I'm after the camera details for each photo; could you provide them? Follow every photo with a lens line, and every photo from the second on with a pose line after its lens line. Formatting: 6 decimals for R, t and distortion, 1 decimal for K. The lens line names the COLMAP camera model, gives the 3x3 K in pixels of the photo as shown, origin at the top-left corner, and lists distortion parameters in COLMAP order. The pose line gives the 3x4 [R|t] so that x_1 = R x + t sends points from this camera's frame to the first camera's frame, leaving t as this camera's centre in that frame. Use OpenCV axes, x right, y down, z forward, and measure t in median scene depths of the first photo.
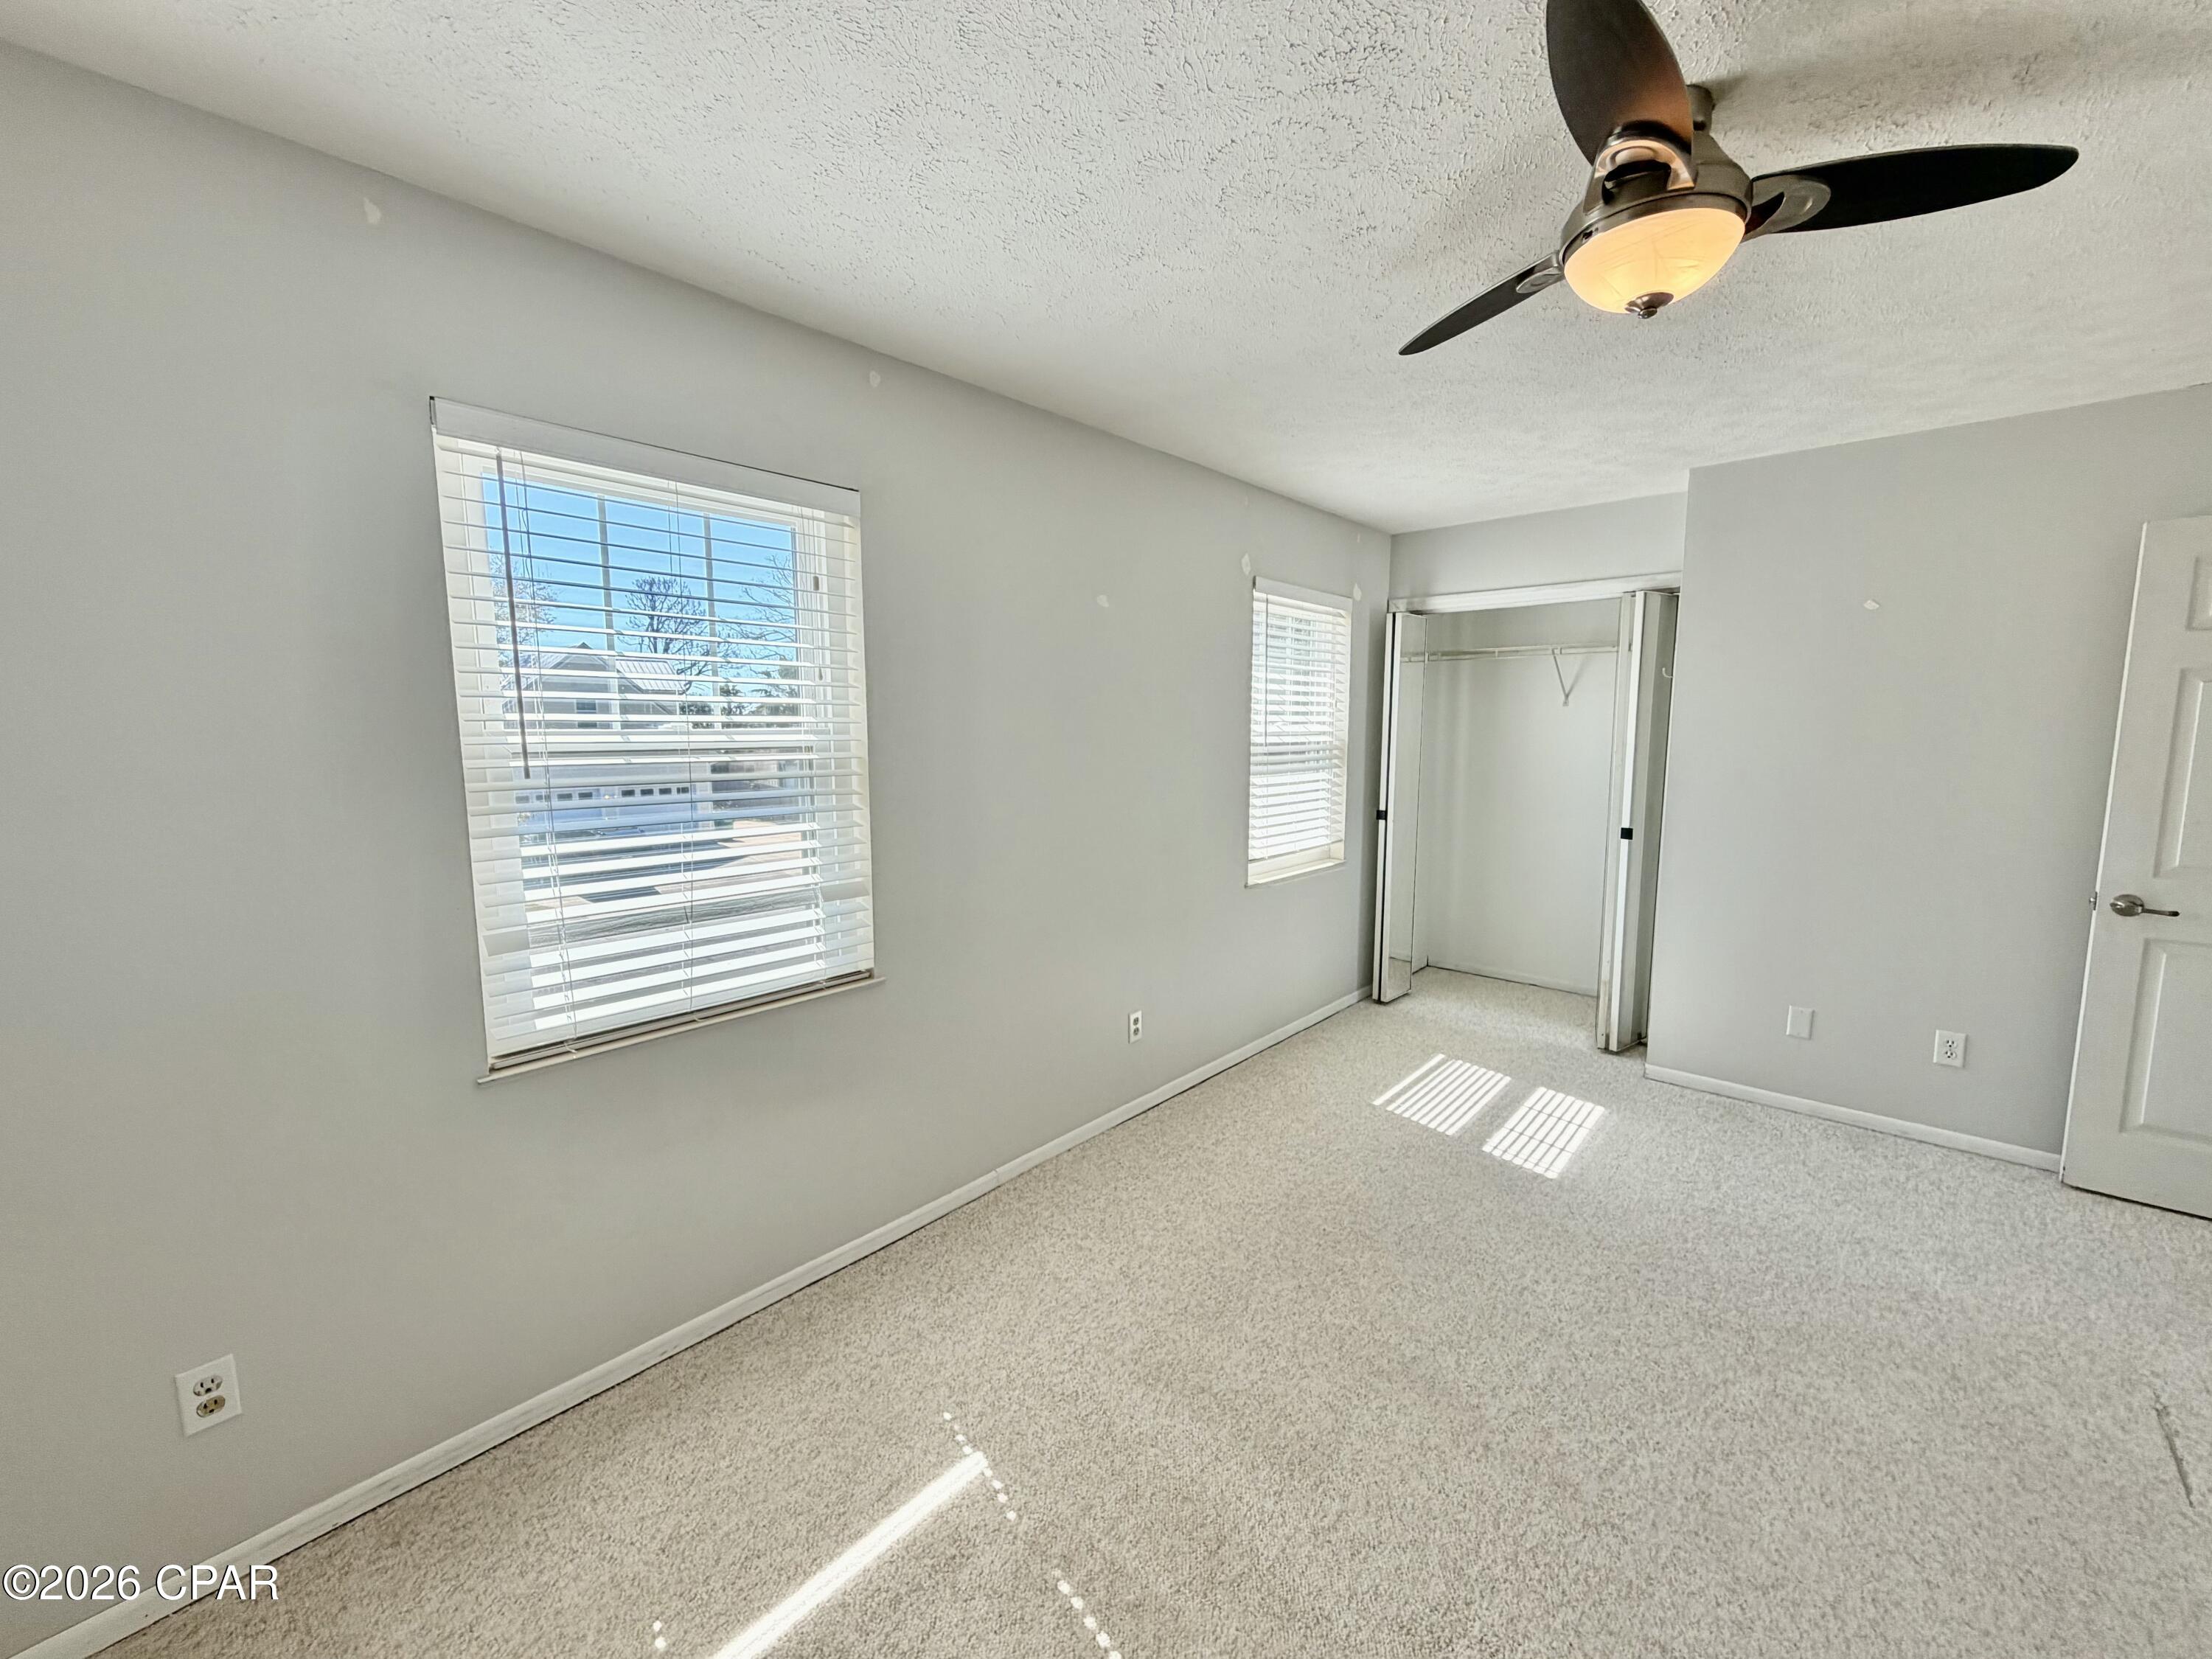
lens RADIAL K [[885.4, 0, 1116.6], [0, 885.4, 827.4], [0, 0, 1]] dist [0.001626, -0.000128]
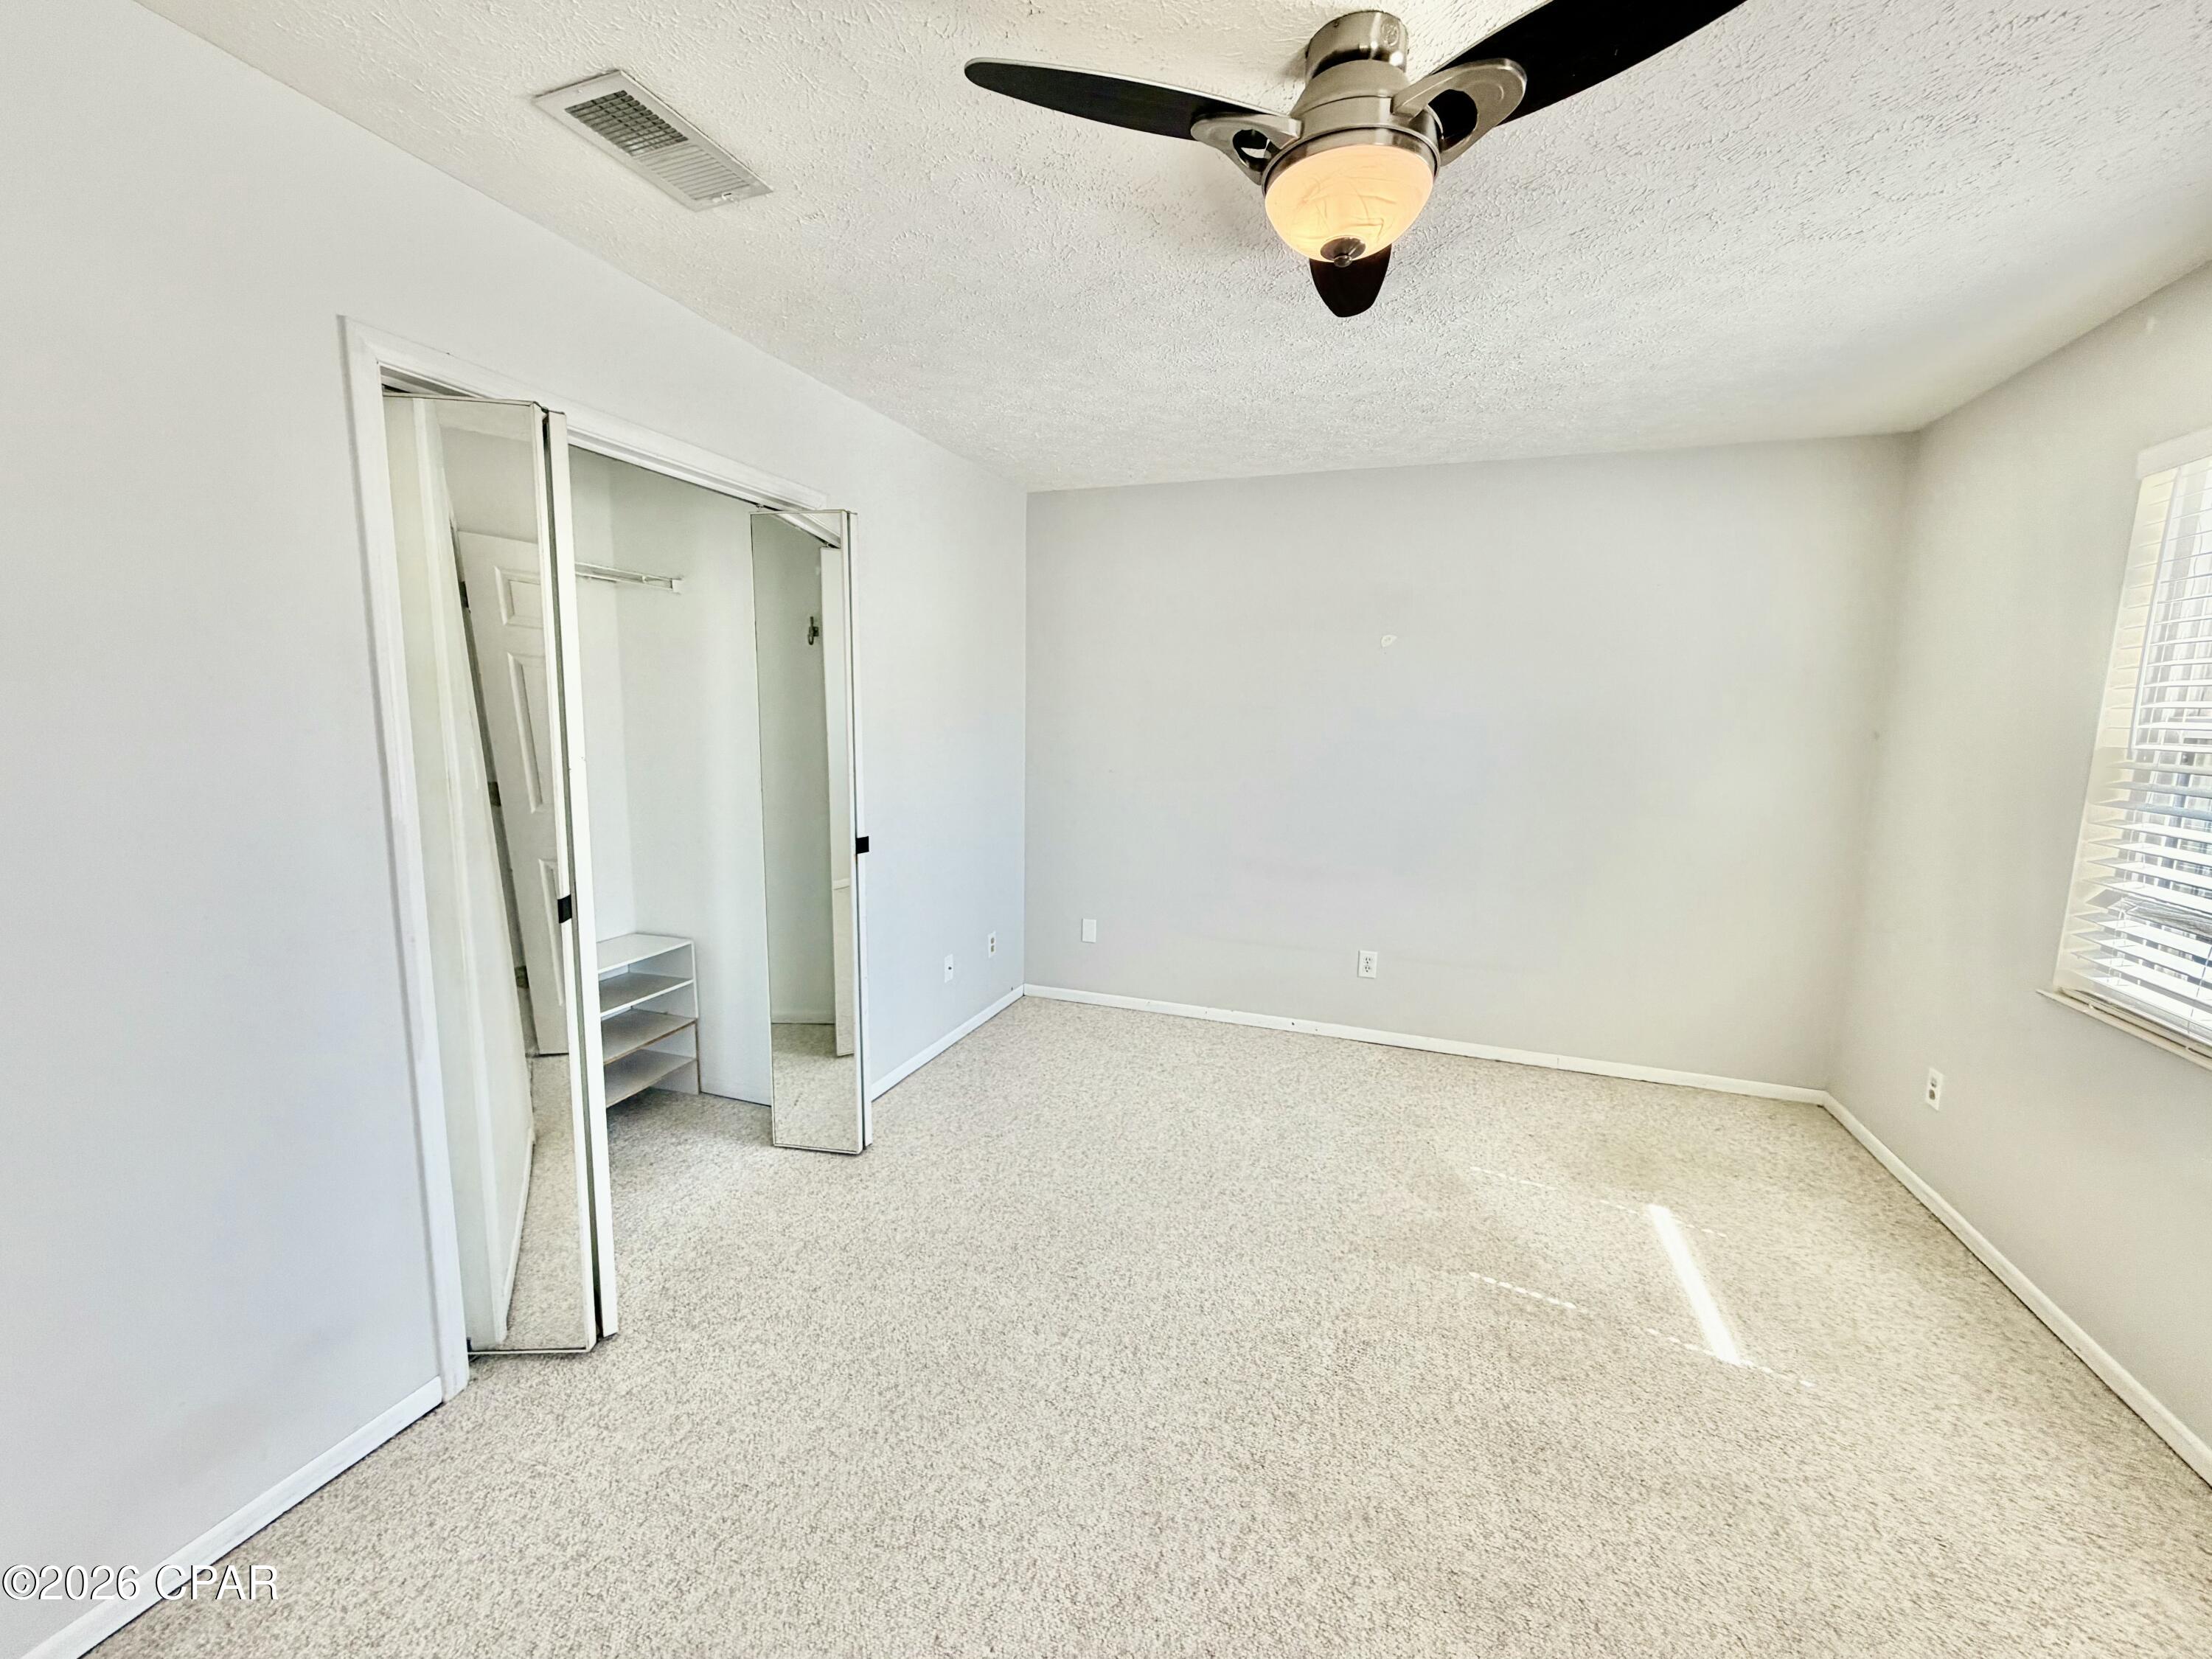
lens RADIAL K [[885.4, 0, 1114.3], [0, 885.4, 827.6], [0, 0, 1]] dist [0.001626, -0.000128]
pose [[-0.924943, 0.039311, -0.378068, 1.019196], [-0.057960, 0.968420, 0.242494, -0.180515], [0.375661, 0.246206, -0.893455, 1.622715]]
